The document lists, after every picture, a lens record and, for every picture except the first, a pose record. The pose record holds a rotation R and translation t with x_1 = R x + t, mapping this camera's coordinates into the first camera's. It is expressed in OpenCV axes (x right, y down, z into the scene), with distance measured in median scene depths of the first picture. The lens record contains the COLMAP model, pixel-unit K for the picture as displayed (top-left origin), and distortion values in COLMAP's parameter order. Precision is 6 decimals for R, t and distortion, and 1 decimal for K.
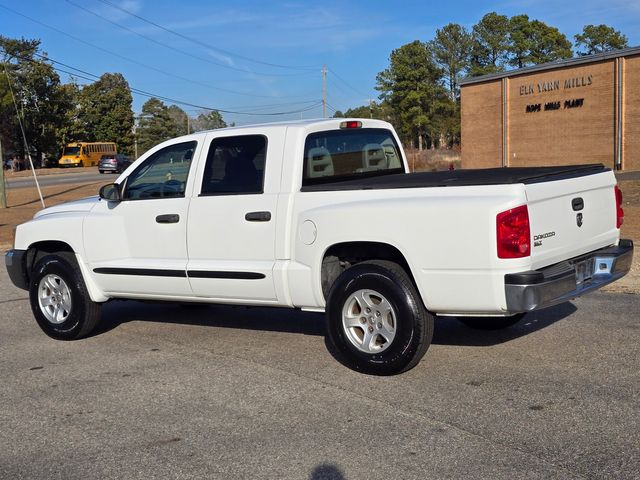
lens RADIAL K [[977.2, 0, 333.0], [0, 977.2, 240.0], [0, 0, 1]] dist [0.221360, -0.819352]
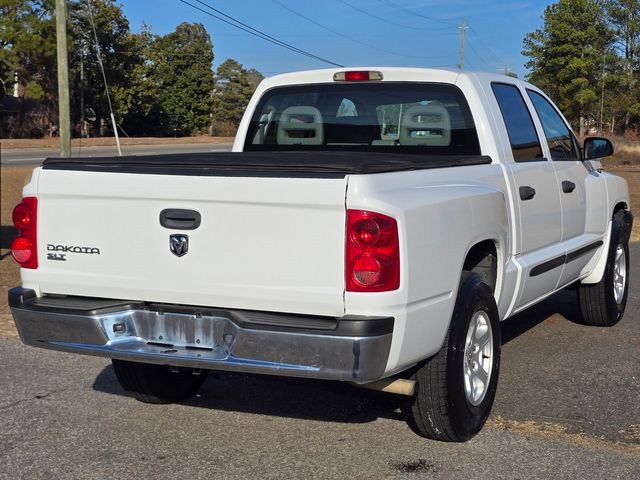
lens RADIAL K [[1121.6, 0, 320.0], [0, 1121.6, 240.0], [0, 0, 1]] dist [0.274604, -1.190938]
pose [[0.995103, 0.055246, -0.081963, -0.037628], [-0.054743, 0.998465, 0.008365, -0.006081], [0.082300, -0.003837, 0.996600, 0.098568]]
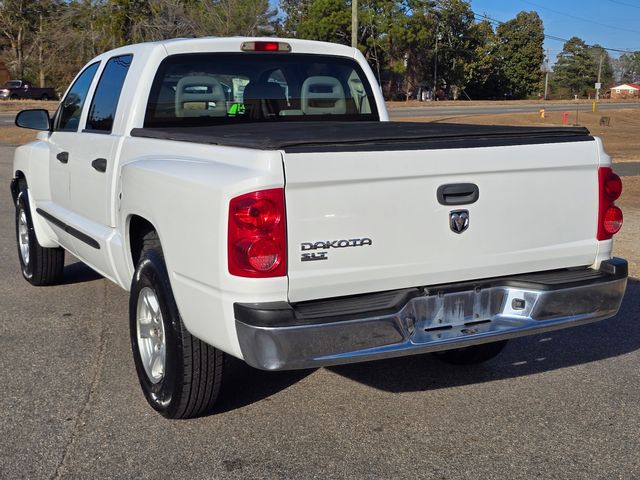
lens RADIAL K [[915.4, 0, 336.1], [0, 915.4, 225.8], [0, 0, 1]] dist [0.099723, -0.110750]
pose [[0.903166, 0.116086, -0.413298, 0.024939], [-0.091446, 0.992673, 0.078986, -0.003282], [0.419439, -0.033543, 0.907164, 0.029446]]
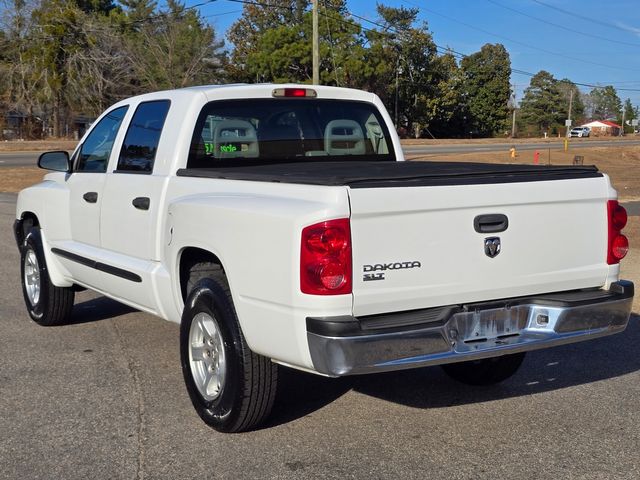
lens RADIAL K [[1005.4, 0, 347.0], [0, 1005.4, 242.0], [0, 0, 1]] dist [0.199619, -0.678520]
pose [[0.927669, 0.093429, -0.361527, 0.024824], [-0.084721, 0.995605, 0.039900, -0.002610], [0.363666, -0.006385, 0.931508, 0.020011]]
